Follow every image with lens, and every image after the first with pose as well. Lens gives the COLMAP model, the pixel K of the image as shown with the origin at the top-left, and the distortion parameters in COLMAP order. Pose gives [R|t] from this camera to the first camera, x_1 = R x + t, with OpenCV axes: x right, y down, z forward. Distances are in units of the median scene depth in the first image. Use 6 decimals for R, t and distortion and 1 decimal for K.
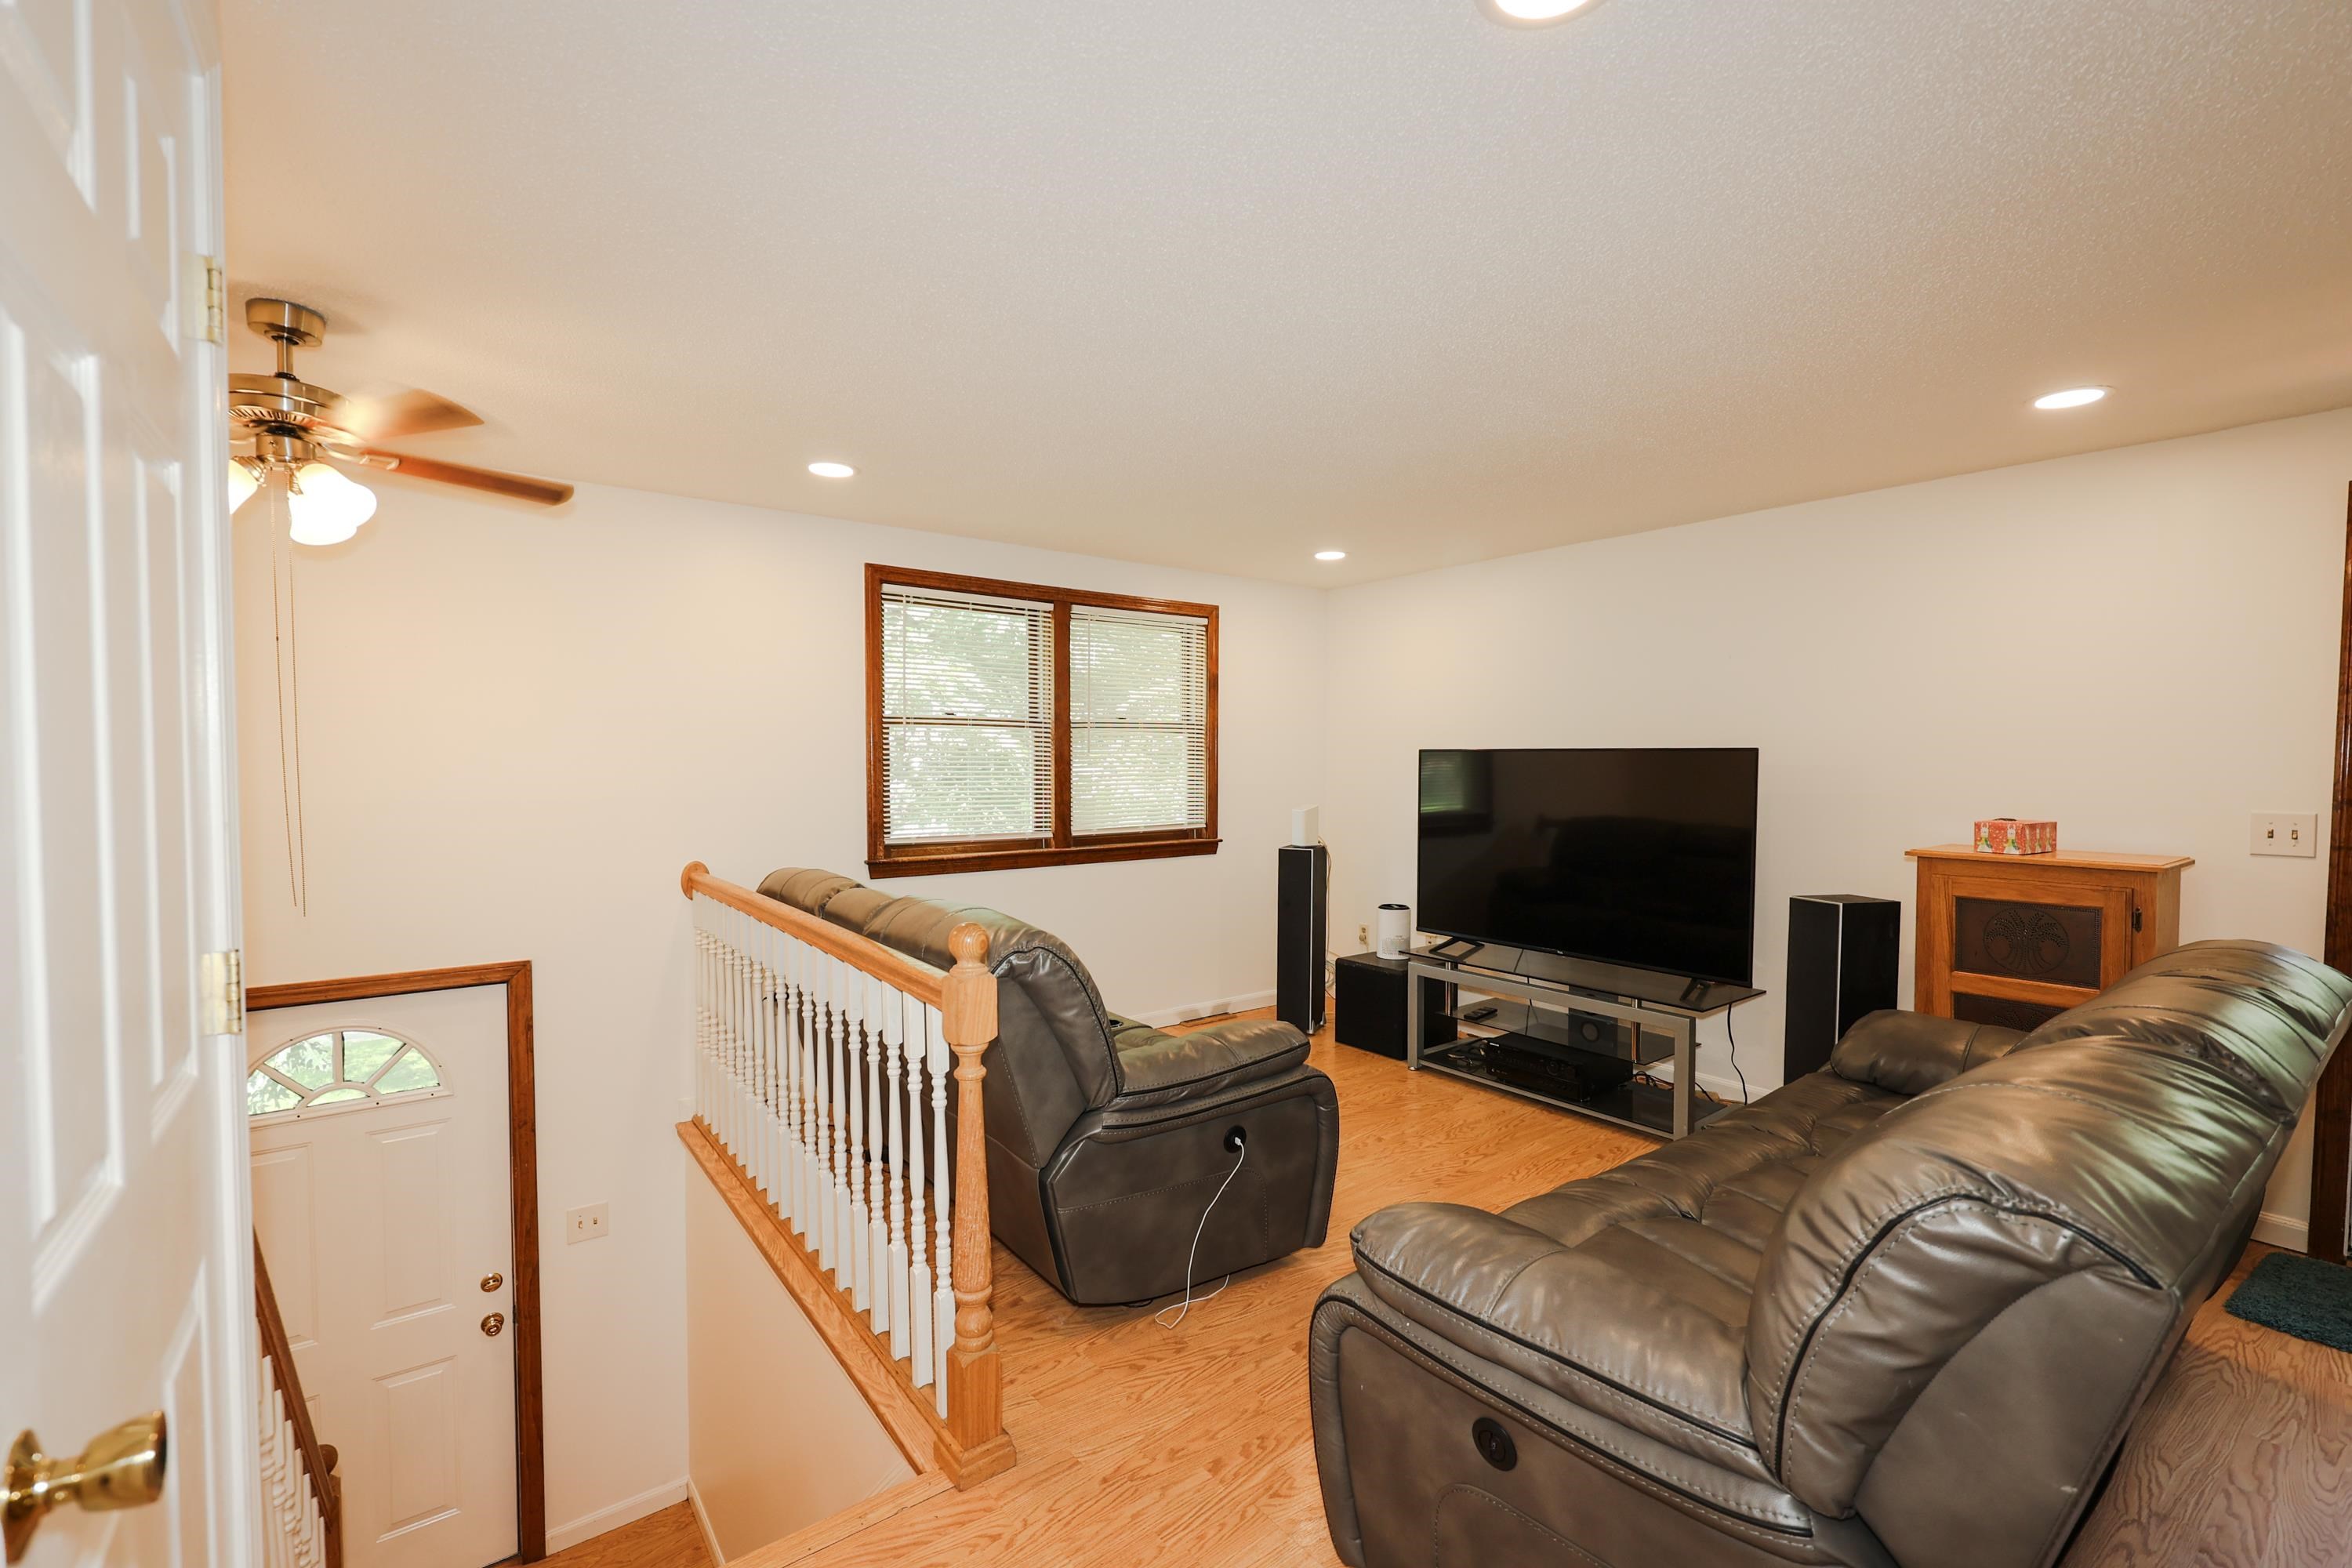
lens RADIAL K [[992.6, 0, 1176.0], [0, 992.6, 784.0], [0, 0, 1]] dist [-0.003087, -0.000333]
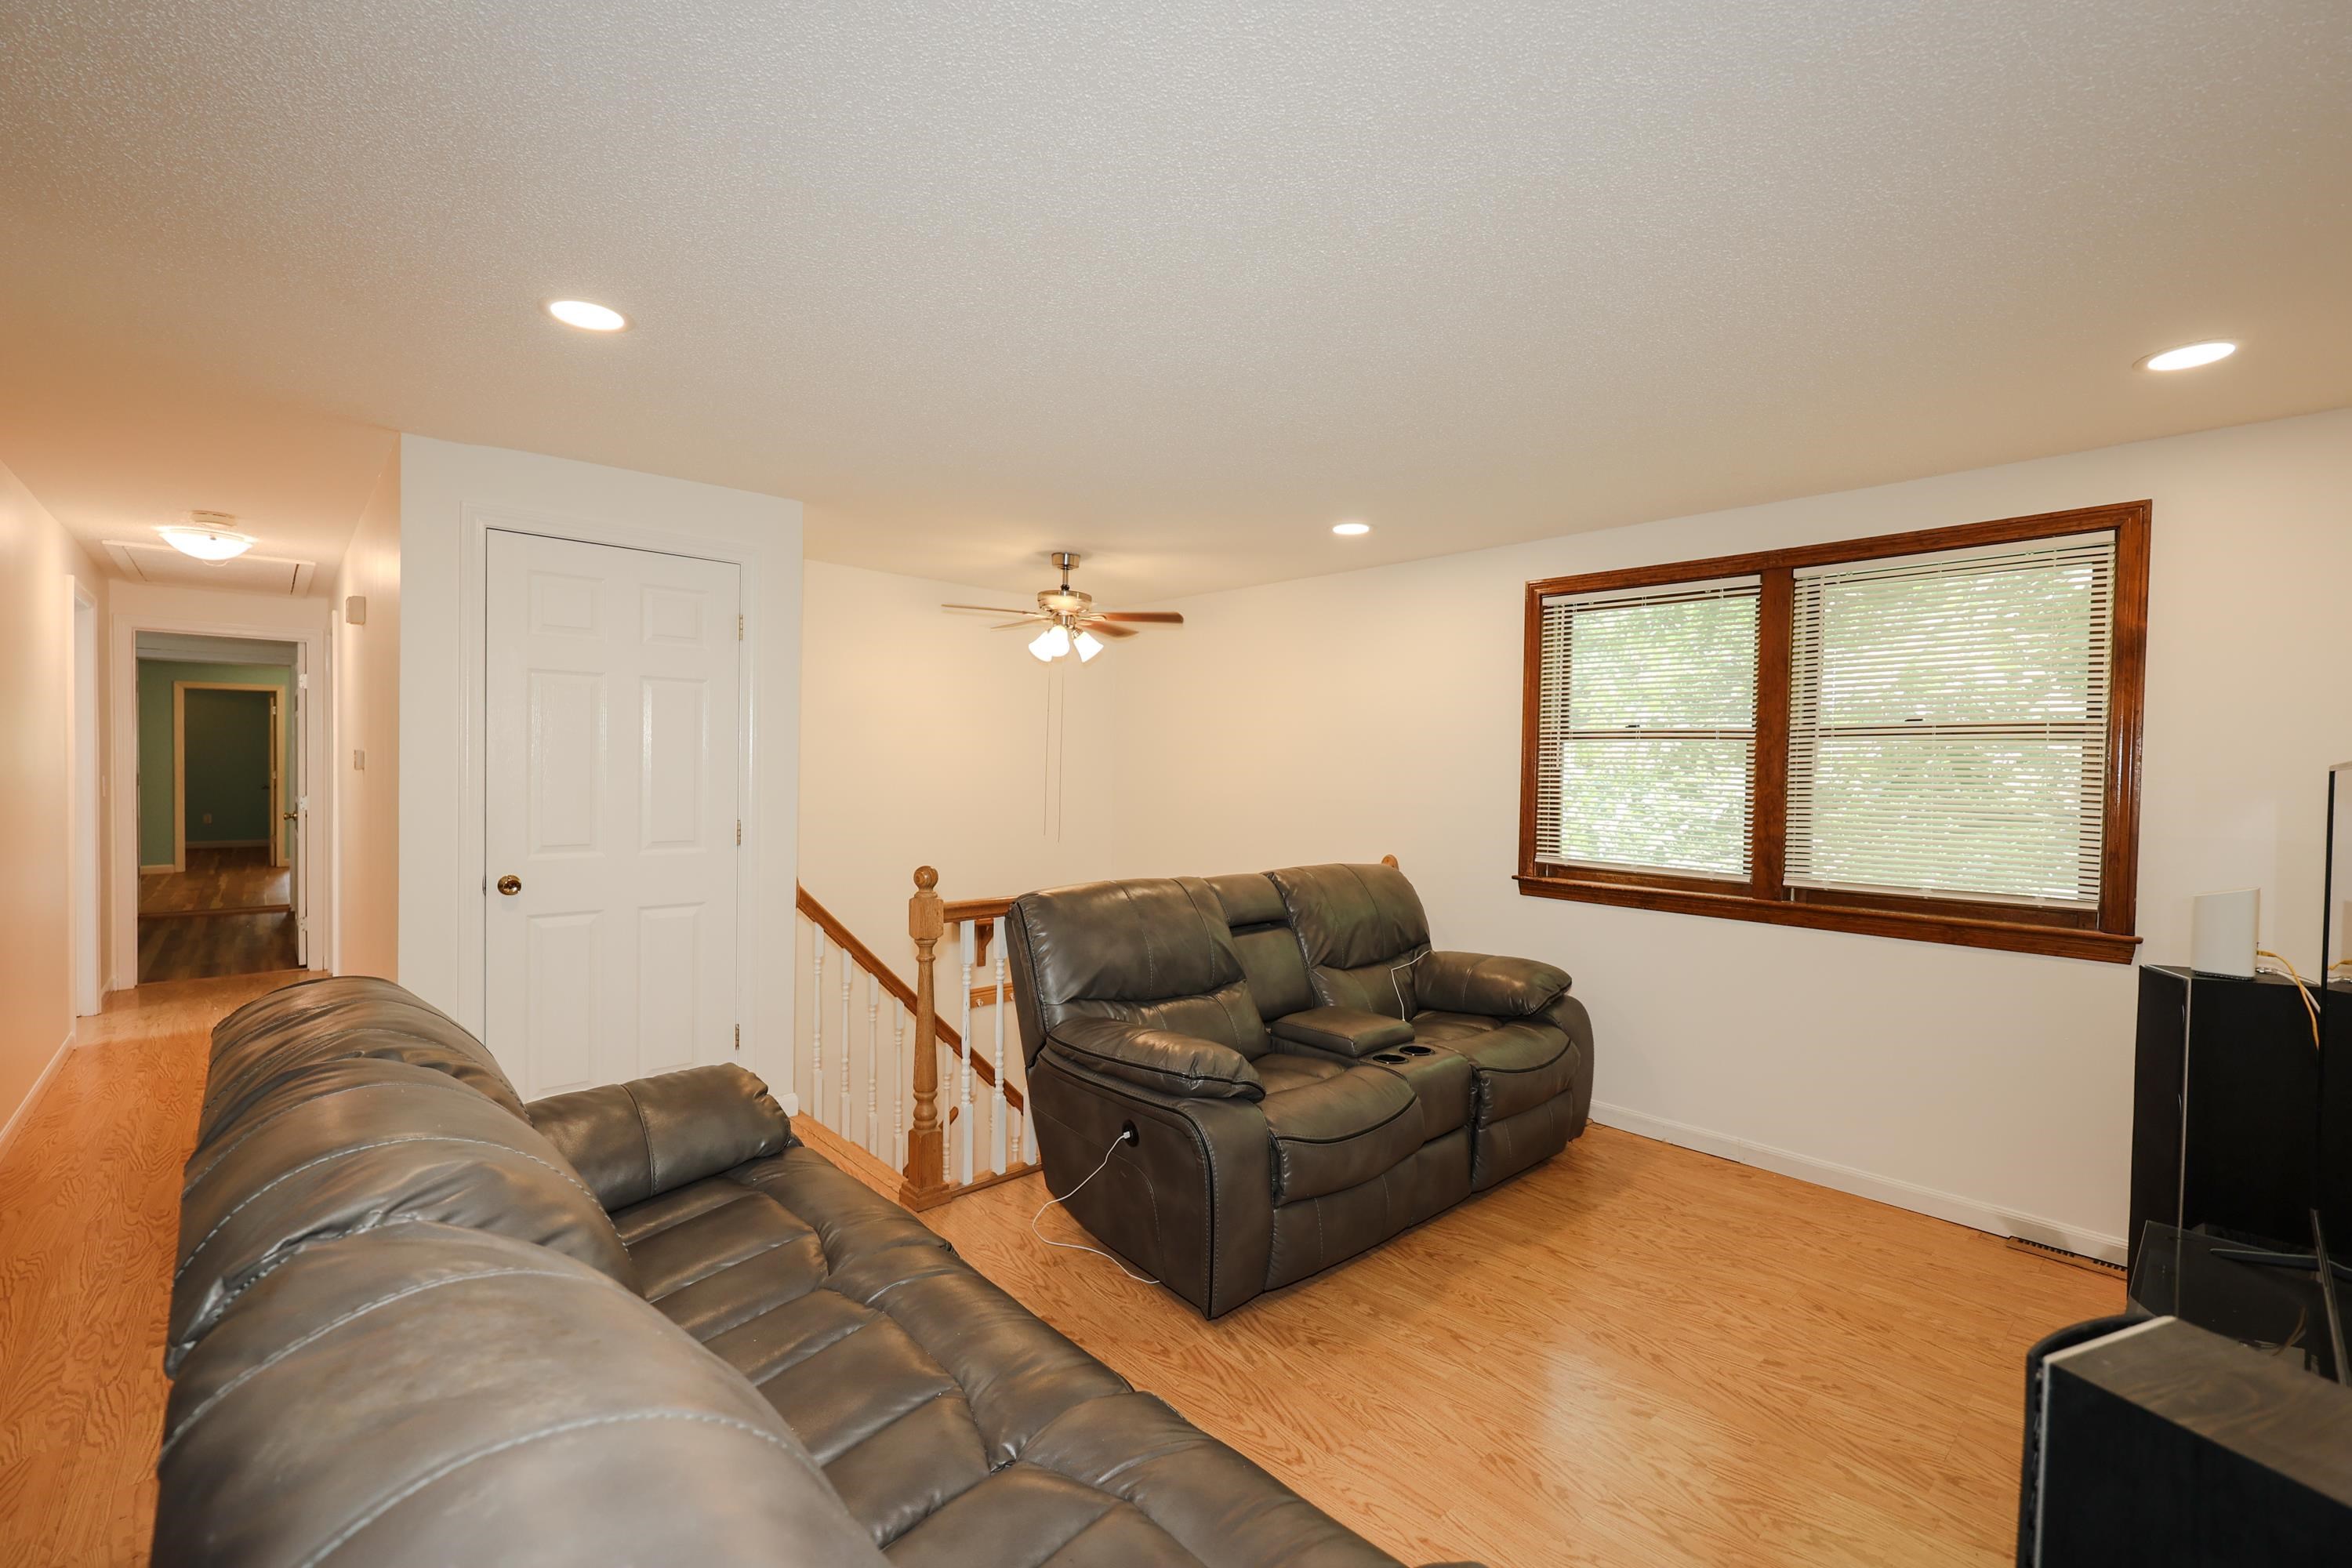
lens RADIAL K [[992.6, 0, 1176.0], [0, 992.6, 784.0], [0, 0, 1]] dist [-0.003087, -0.000333]
pose [[0.104701, 0.021548, -0.994270, 0.605779], [-0.039370, 0.999071, 0.017506, -0.018817], [0.993724, 0.037312, 0.105452, 0.502959]]
